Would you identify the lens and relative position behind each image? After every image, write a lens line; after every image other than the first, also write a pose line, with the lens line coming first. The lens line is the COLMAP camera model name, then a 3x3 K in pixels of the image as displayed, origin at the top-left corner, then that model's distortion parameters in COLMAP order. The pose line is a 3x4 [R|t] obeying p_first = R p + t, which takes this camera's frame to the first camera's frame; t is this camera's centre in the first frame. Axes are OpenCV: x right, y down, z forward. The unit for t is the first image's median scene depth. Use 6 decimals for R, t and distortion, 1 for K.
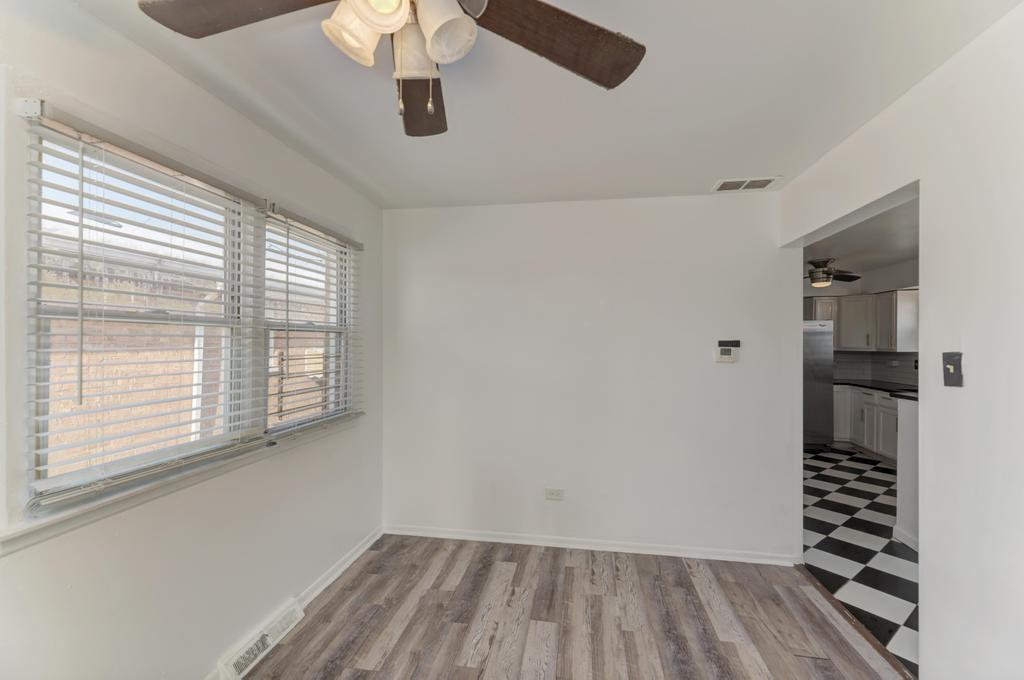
lens RADIAL K [[429.8, 0, 512.7], [0, 429.8, 342.7], [0, 0, 1]] dist [0.010514, -0.000453]
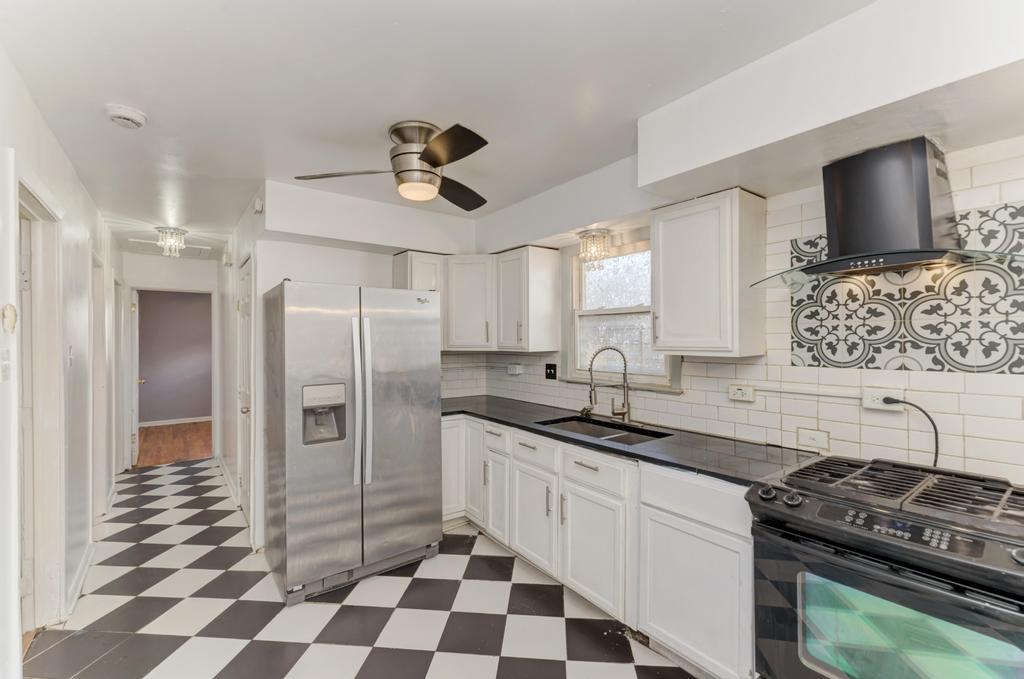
lens RADIAL K [[429.8, 0, 514.3], [0, 429.8, 338.1], [0, 0, 1]] dist [0.010514, -0.000453]
pose [[0.683859, -0.003355, 0.729606, 0.824586], [0.006416, 0.999978, -0.001415, 0.005823], [-0.729586, 0.005649, 0.683866, 1.128825]]
